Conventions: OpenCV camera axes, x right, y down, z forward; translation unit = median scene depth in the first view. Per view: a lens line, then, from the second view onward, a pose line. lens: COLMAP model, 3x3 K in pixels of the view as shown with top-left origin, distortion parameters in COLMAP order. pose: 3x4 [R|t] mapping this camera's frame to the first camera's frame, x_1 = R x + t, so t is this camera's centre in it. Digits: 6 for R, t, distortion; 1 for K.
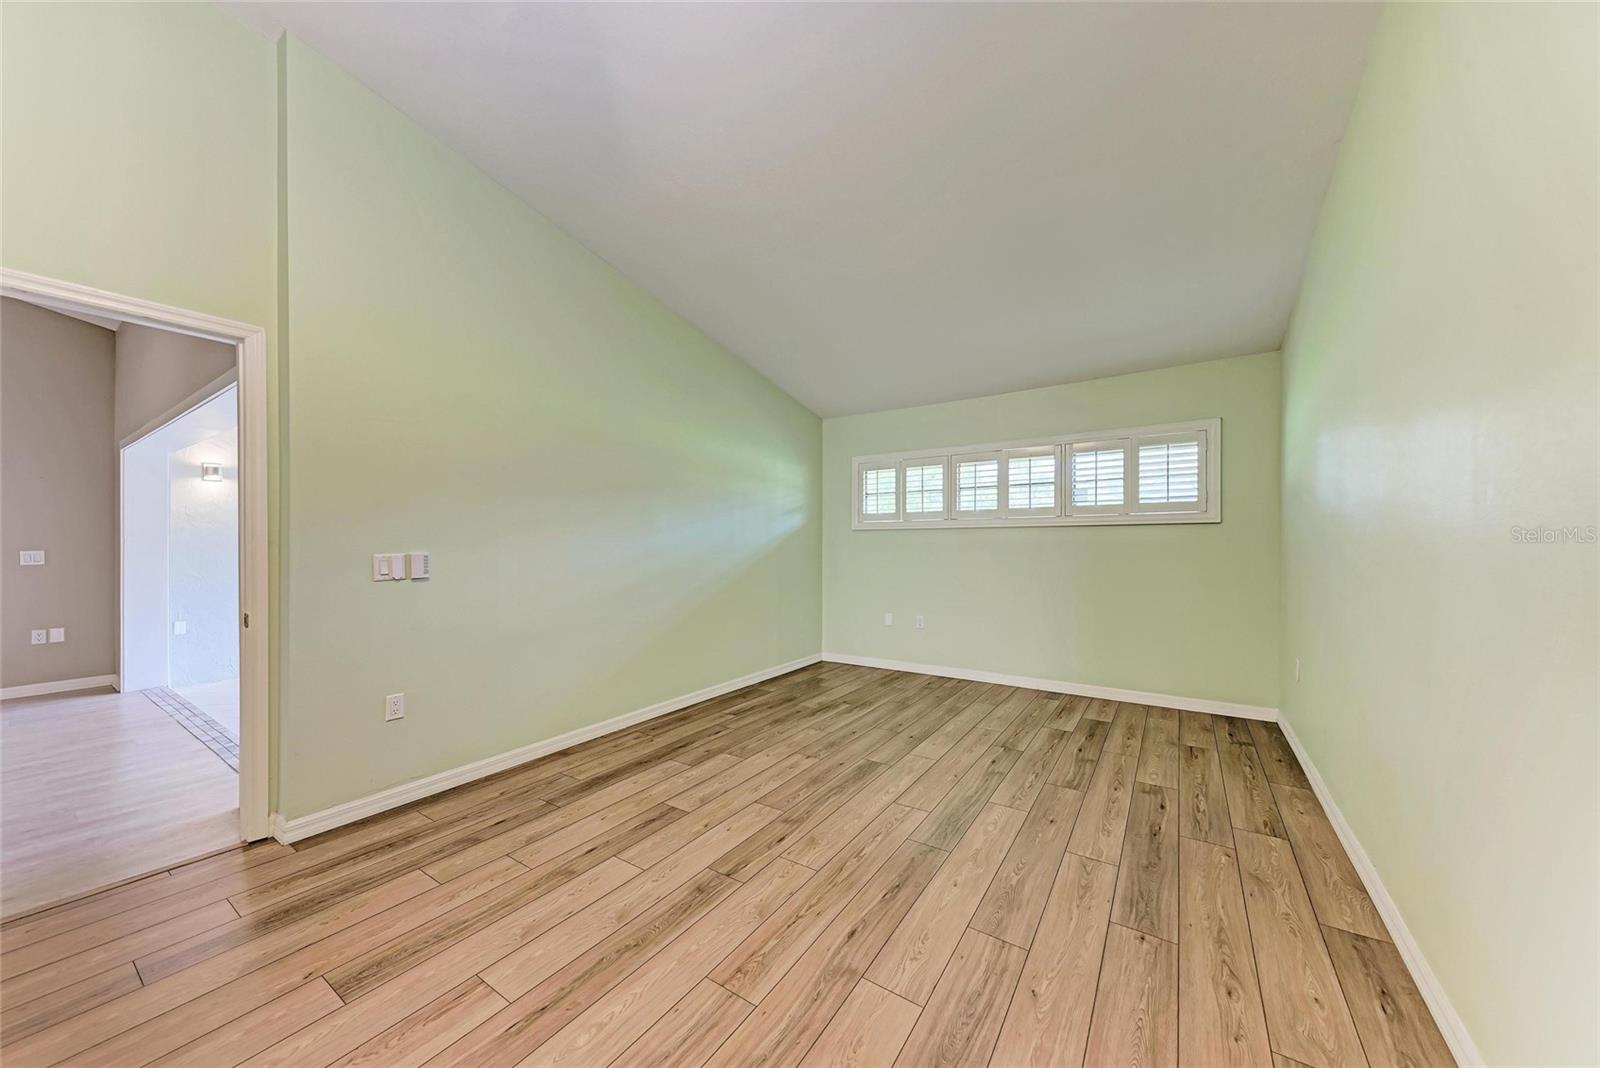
lens RADIAL K [[550.1, 0, 804.5], [0, 550.1, 541.4], [0, 0, 1]] dist [0.012728, -0.003152]
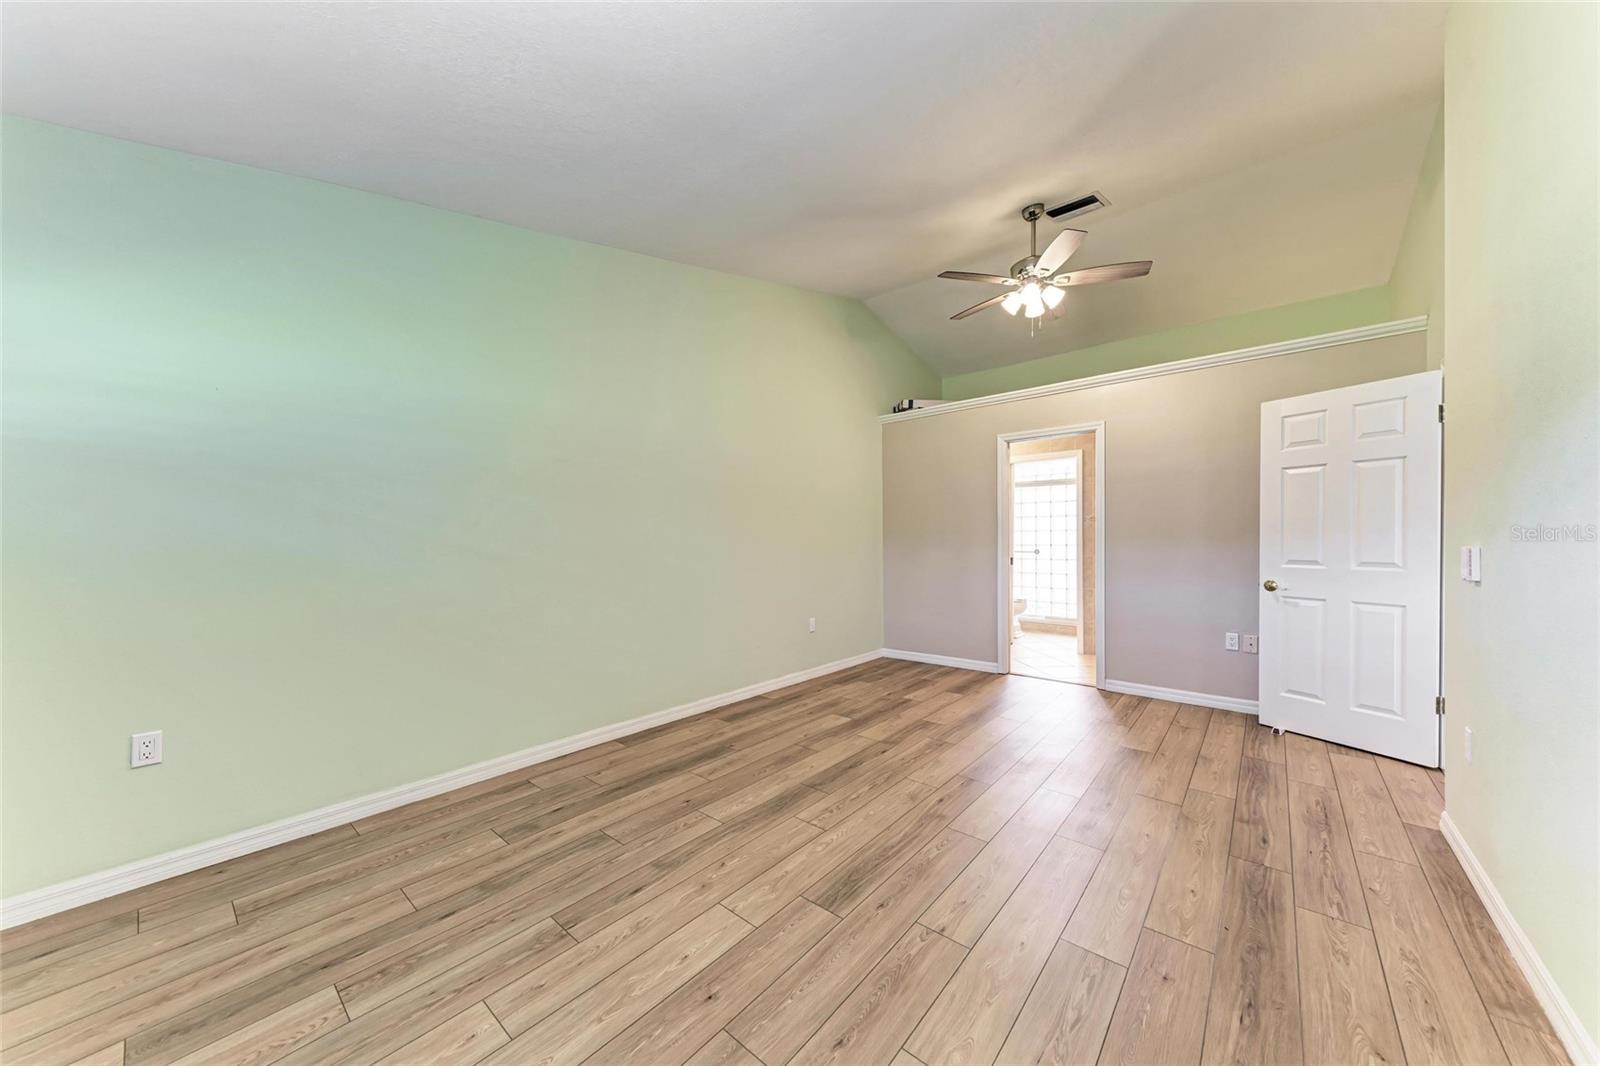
lens RADIAL K [[550.1, 0, 798.0], [0, 550.1, 539.4], [0, 0, 1]] dist [0.012728, -0.003152]
pose [[-0.993092, 0.010504, 0.116867, 0.095059], [0.010222, 0.999943, -0.003017, 0.003614], [-0.116892, -0.001801, -0.993143, 1.853259]]
